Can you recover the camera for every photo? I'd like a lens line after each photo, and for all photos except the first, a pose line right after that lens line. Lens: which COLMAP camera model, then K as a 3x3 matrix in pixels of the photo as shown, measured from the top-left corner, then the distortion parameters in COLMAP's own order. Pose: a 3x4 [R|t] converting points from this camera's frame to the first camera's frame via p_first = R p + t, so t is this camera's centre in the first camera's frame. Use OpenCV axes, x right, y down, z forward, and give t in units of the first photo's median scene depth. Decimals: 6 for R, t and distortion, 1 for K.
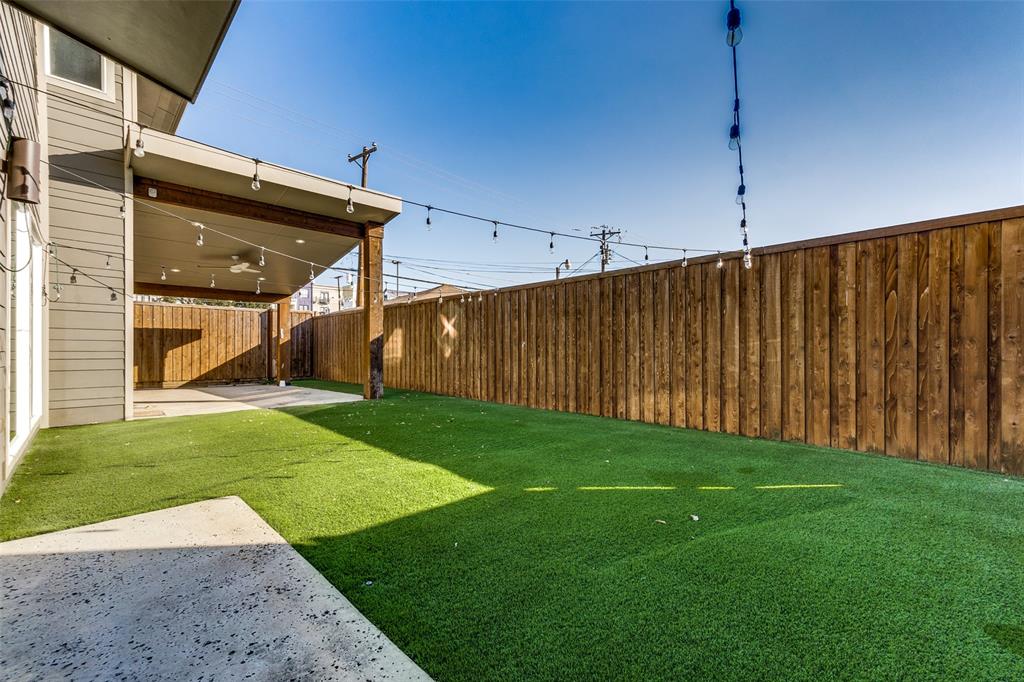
lens RADIAL K [[423.8, 0, 515.0], [0, 423.8, 347.8], [0, 0, 1]] dist [-0.000675, -0.000076]
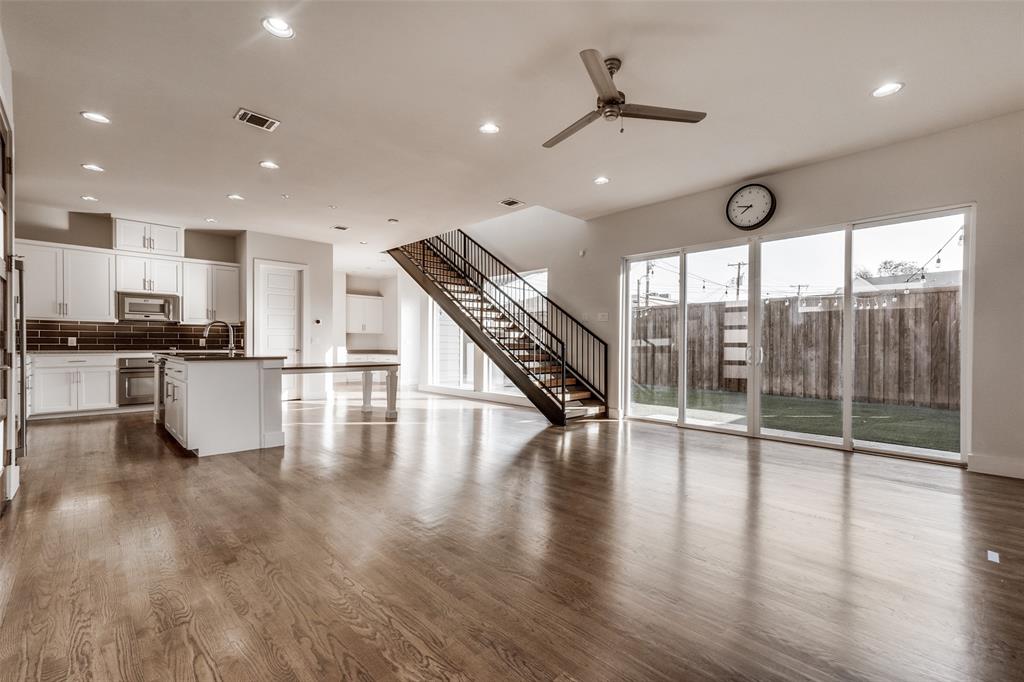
lens RADIAL K [[423.8, 0, 509.8], [0, 423.8, 343.6], [0, 0, 1]] dist [-0.000675, -0.000076]
pose [[0.999142, 0.003161, -0.041291, -0.506304], [-0.002774, 0.999952, 0.009419, -0.025316], [0.041319, -0.009296, 0.999103, -0.526216]]
